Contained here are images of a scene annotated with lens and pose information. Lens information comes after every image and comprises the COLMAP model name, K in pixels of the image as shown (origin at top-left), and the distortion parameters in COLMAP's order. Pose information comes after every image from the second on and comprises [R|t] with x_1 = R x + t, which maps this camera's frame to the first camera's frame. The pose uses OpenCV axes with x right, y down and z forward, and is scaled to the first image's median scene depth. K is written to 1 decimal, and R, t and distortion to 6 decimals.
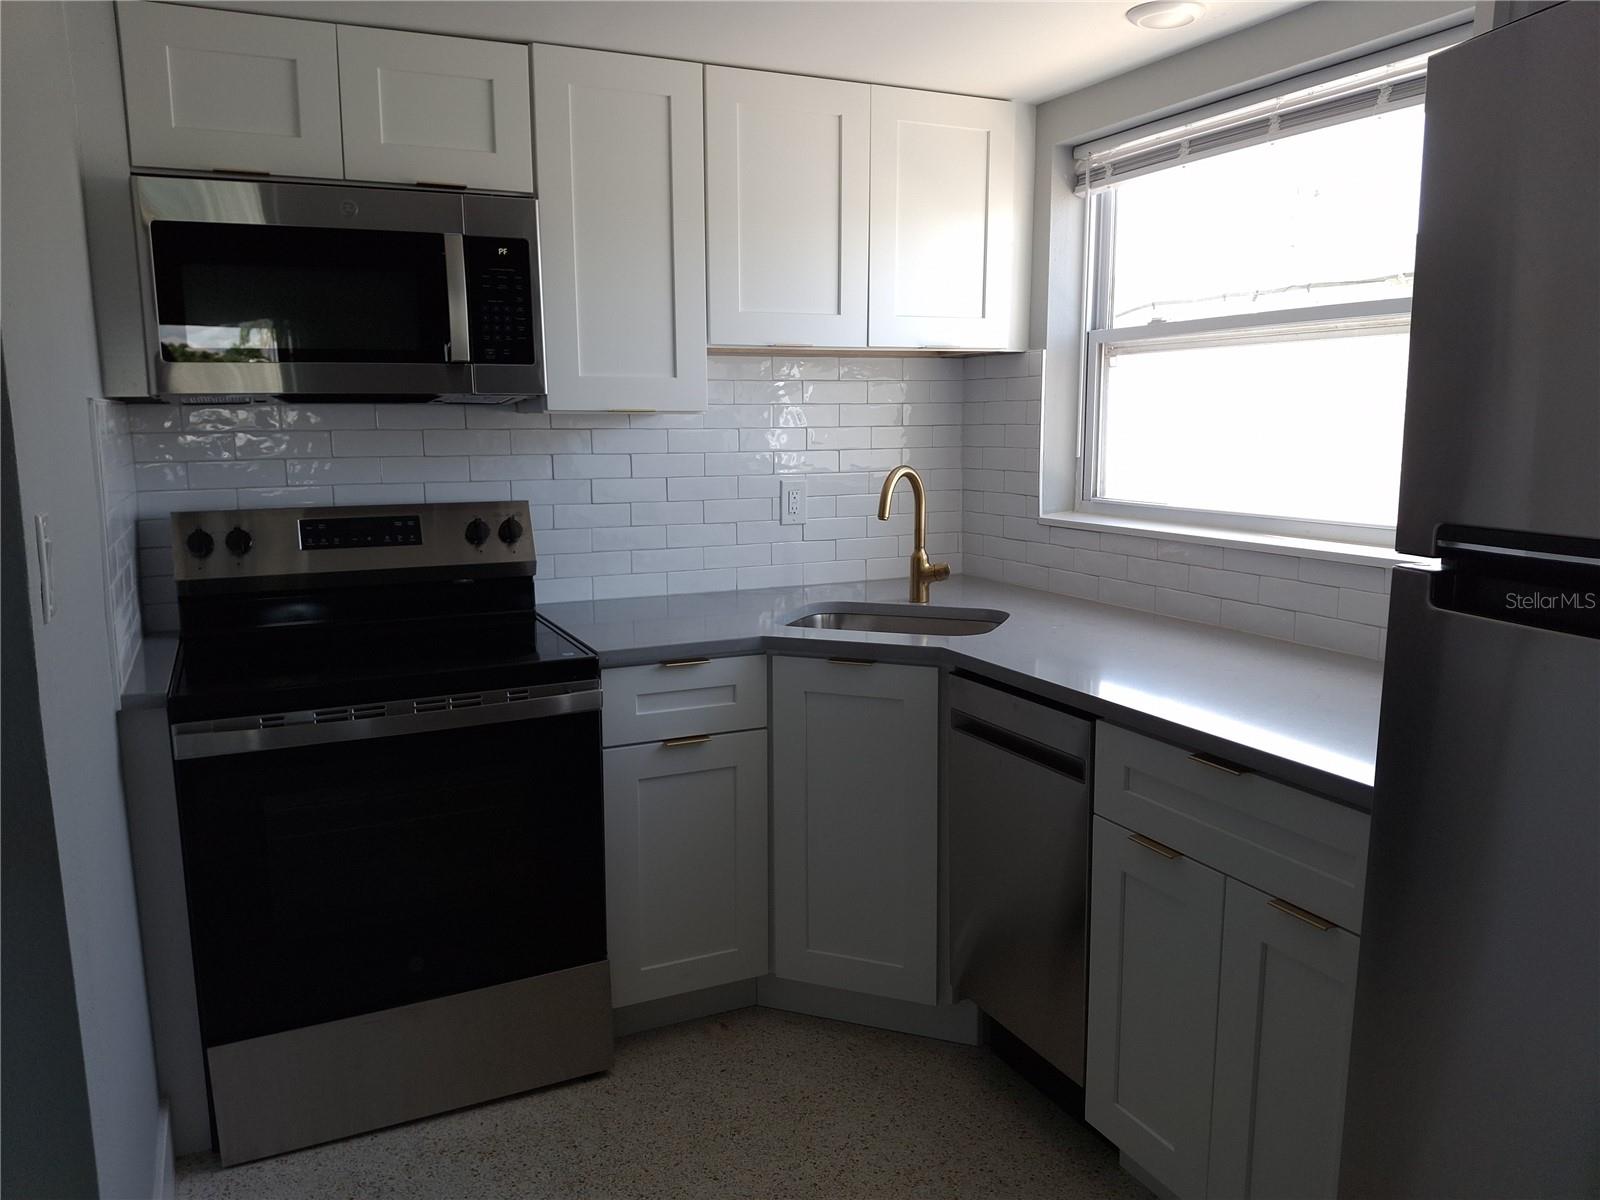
lens RADIAL K [[1191.9, 0, 804.7], [0, 1191.9, 643.3], [0, 0, 1]] dist [0.048269, -0.085004]
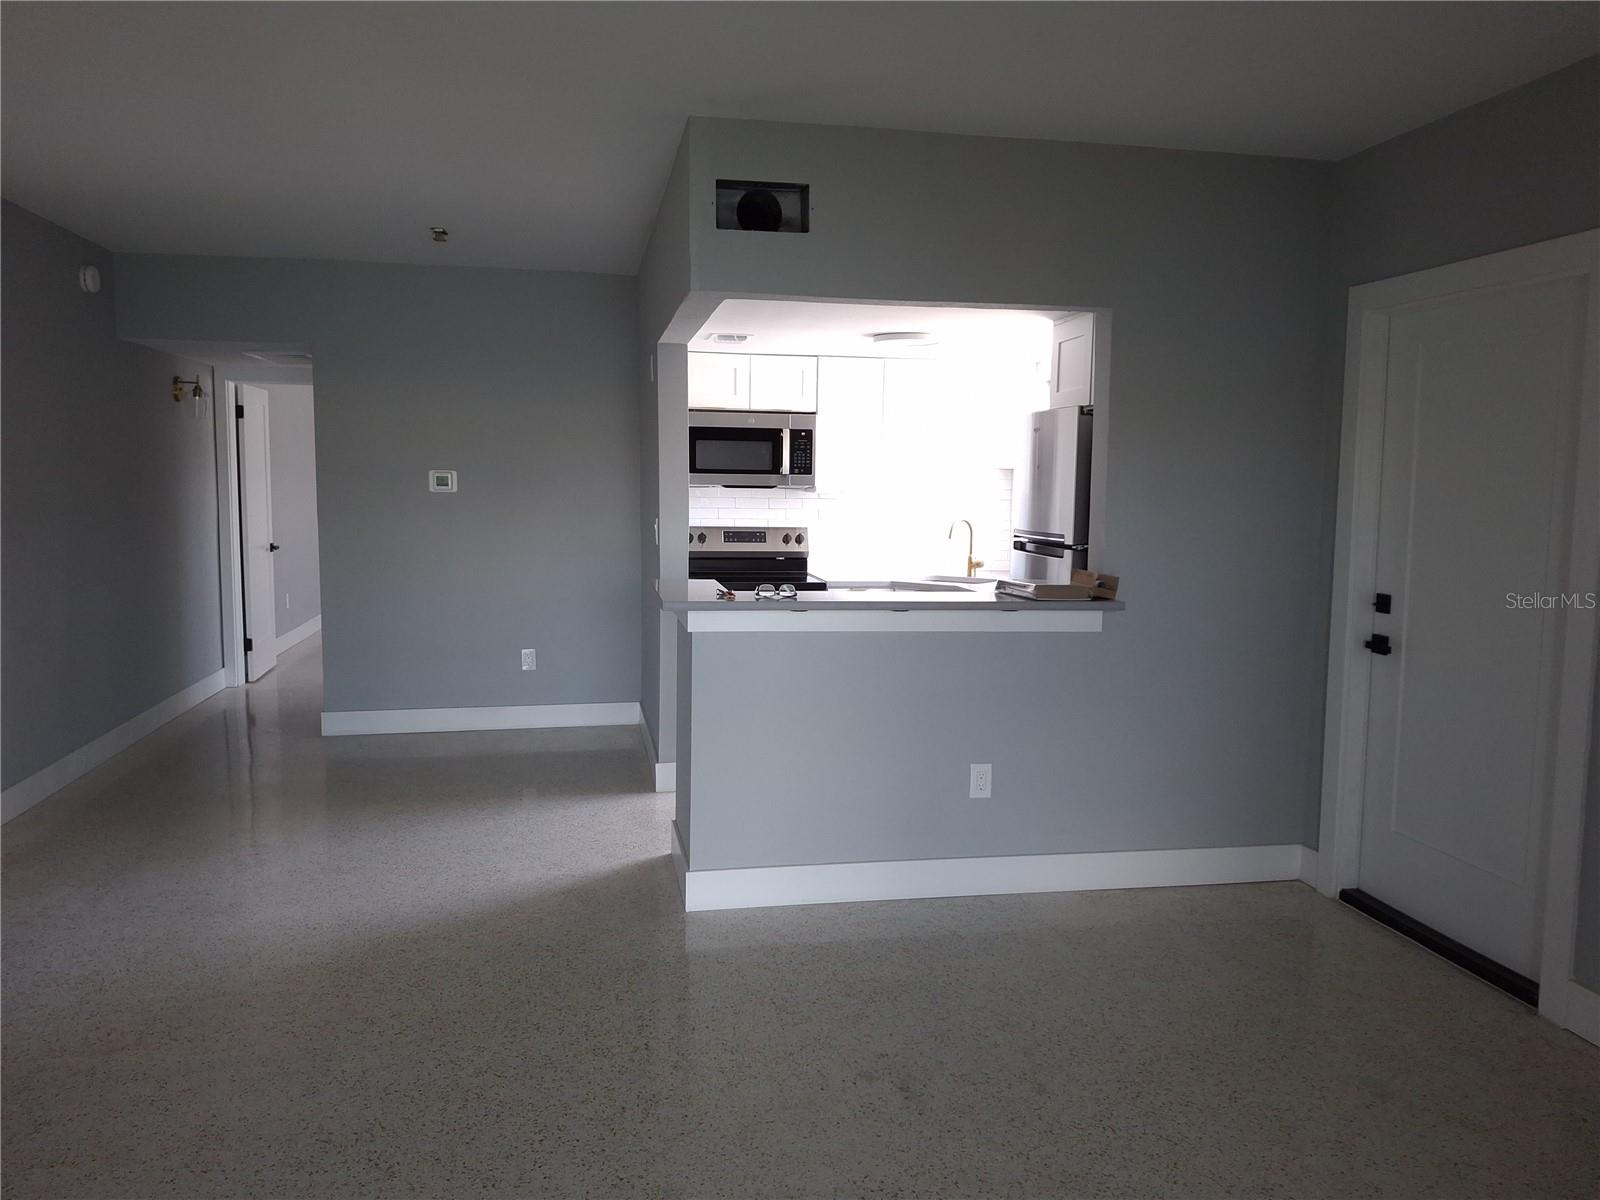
lens RADIAL K [[1191.9, 0, 798.5], [0, 1191.9, 608.7], [0, 0, 1]] dist [0.048269, -0.085004]
pose [[0.966313, 0.046528, -0.253130, 0.395669], [-0.067047, 0.995072, -0.073045, 0.237959], [0.248484, 0.087556, 0.964671, -1.416388]]
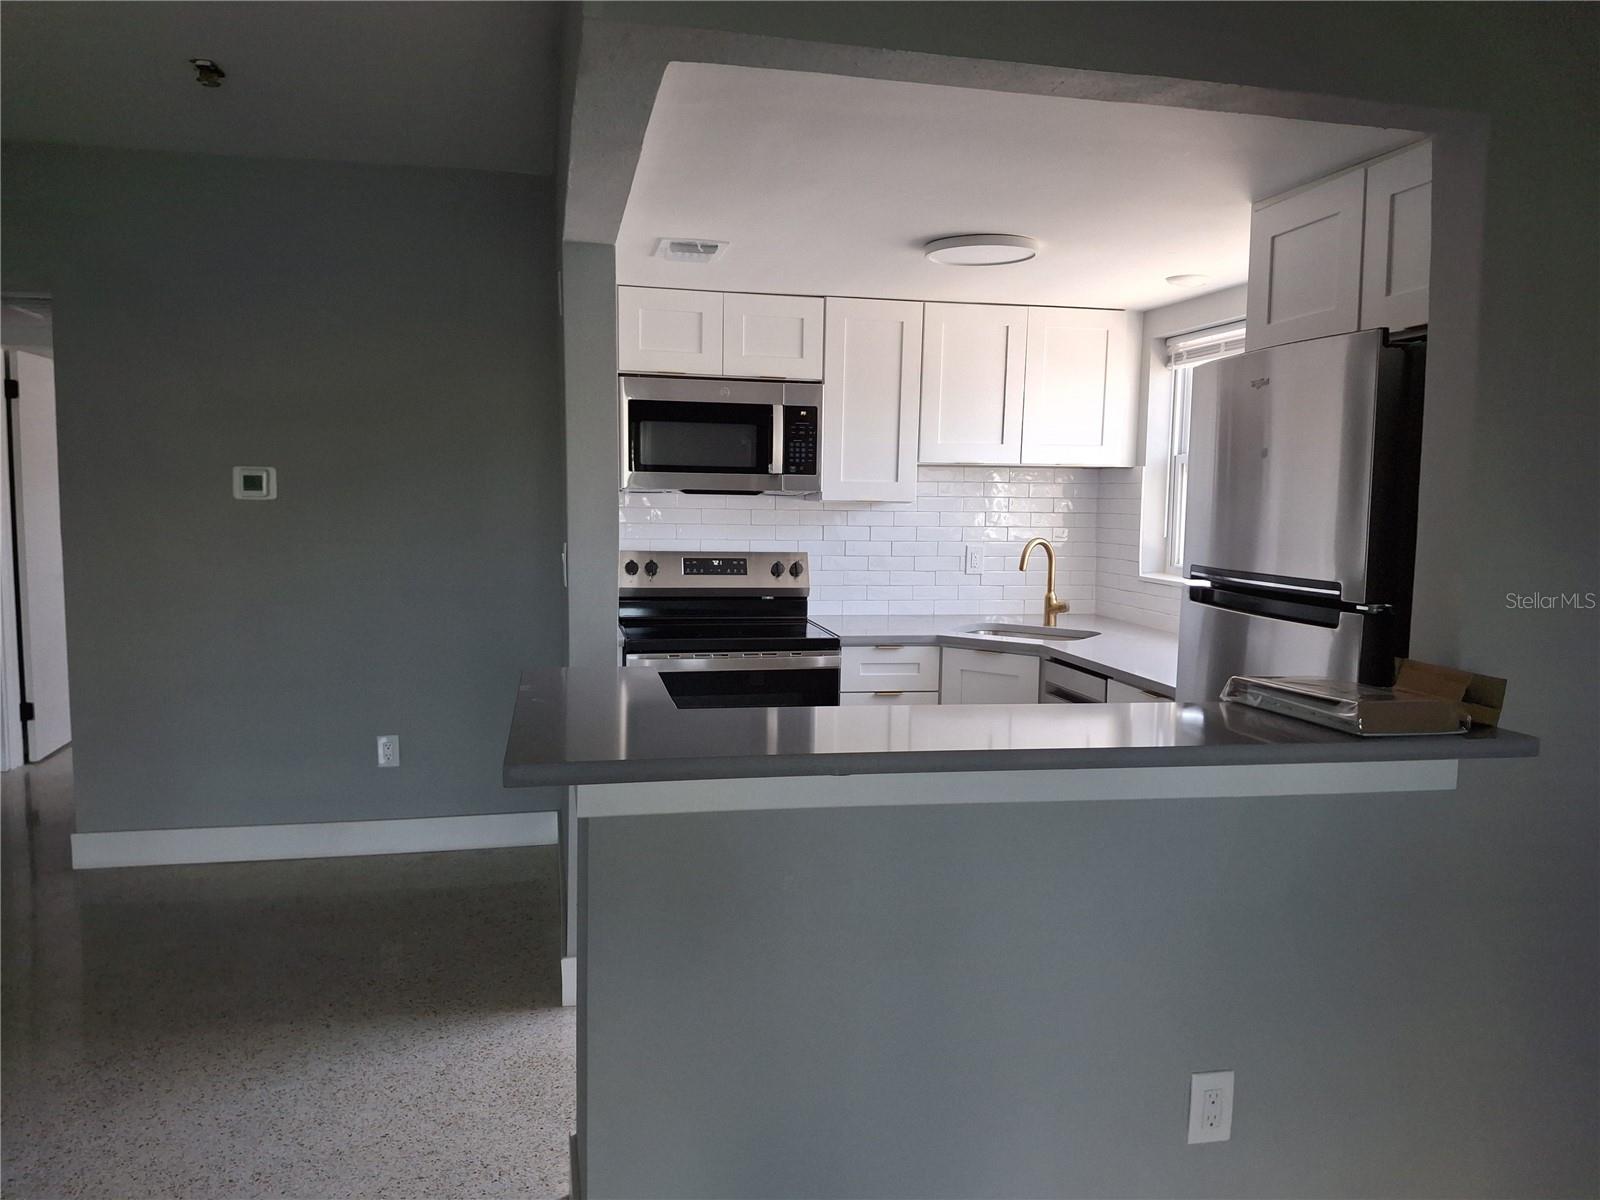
lens RADIAL K [[1191.9, 0, 791.0], [0, 1191.9, 595.7], [0, 0, 1]] dist [0.048269, -0.085004]
pose [[0.970358, 0.041692, -0.238049, 0.152487], [-0.065758, 0.993392, -0.094063, 0.104243], [0.232554, 0.106928, 0.966688, -0.641834]]
